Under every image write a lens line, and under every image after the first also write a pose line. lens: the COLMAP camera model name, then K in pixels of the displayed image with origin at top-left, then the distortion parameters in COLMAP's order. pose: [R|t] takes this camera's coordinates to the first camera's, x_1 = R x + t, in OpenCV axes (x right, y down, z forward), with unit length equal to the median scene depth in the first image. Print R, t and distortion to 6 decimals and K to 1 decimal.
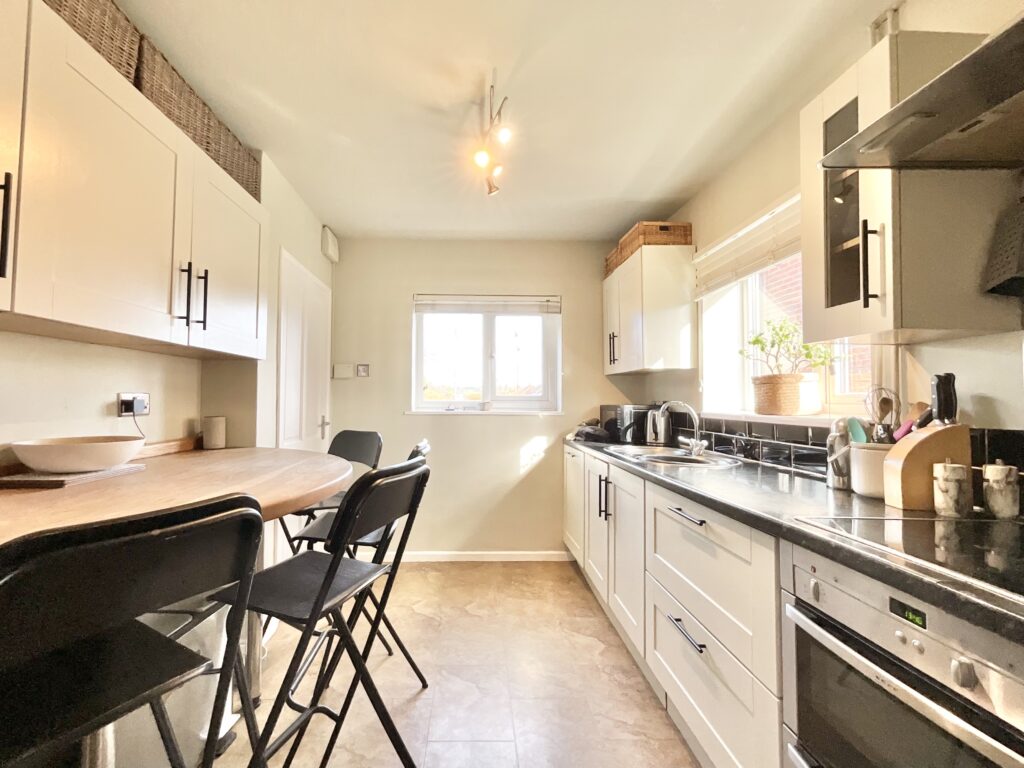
lens RADIAL K [[416.0, 0, 504.4], [0, 416.0, 384.8], [0, 0, 1]] dist [-0.002664, -0.002116]
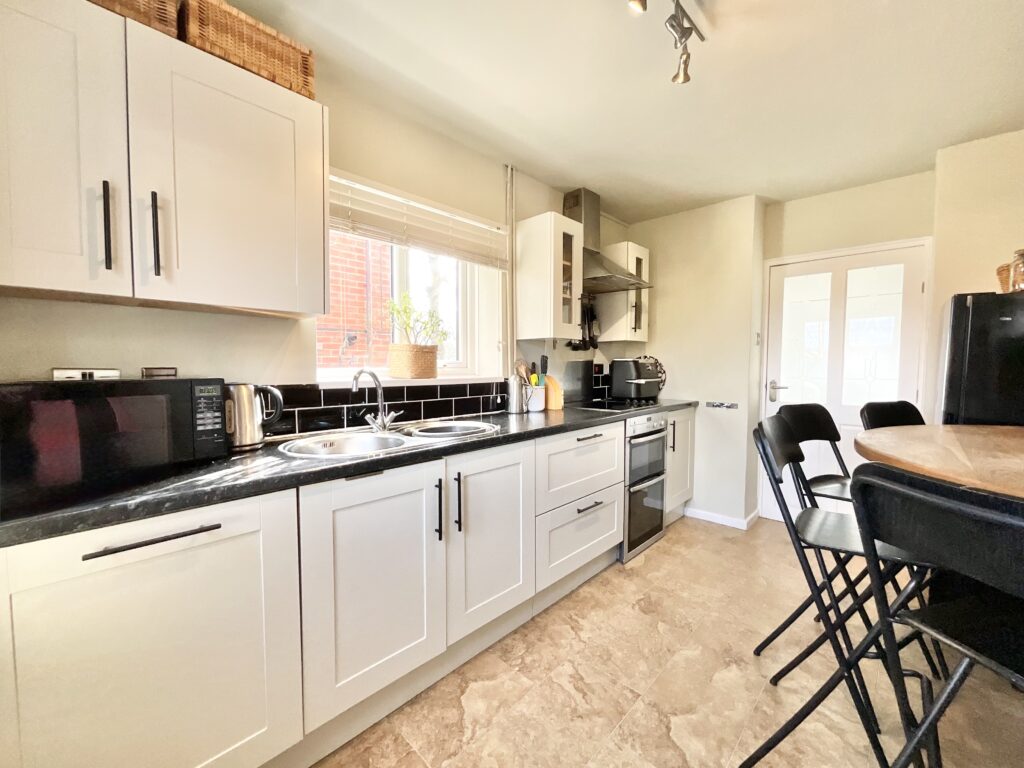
lens RADIAL K [[416.0, 0, 508.5], [0, 416.0, 385.4], [0, 0, 1]] dist [-0.002664, -0.002116]
pose [[-0.648779, -0.051030, 0.759264, -0.408141], [-0.030645, 0.998692, 0.040936, 0.036513], [-0.760360, 0.003290, -0.649494, 1.606483]]
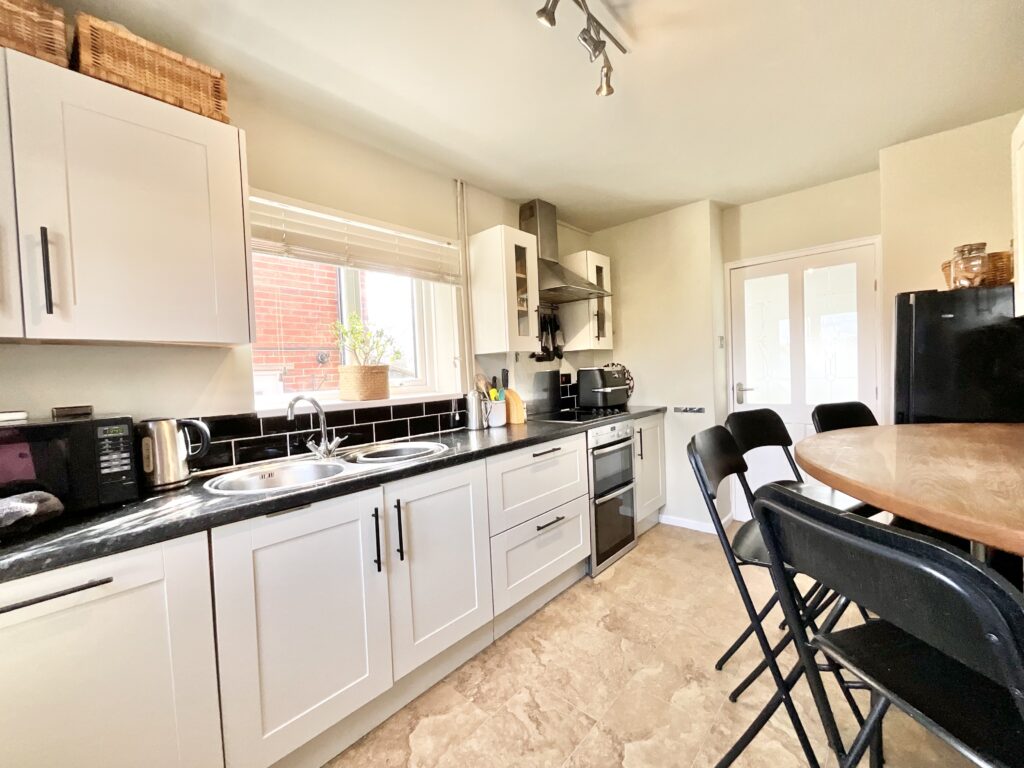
lens RADIAL K [[416.0, 0, 510.4], [0, 416.0, 384.8], [0, 0, 1]] dist [-0.002664, -0.002116]
pose [[-0.667459, -0.007019, 0.744613, -0.462029], [0.013630, 0.999673, 0.021641, 0.011429], [-0.744521, 0.024594, -0.667145, 1.511847]]
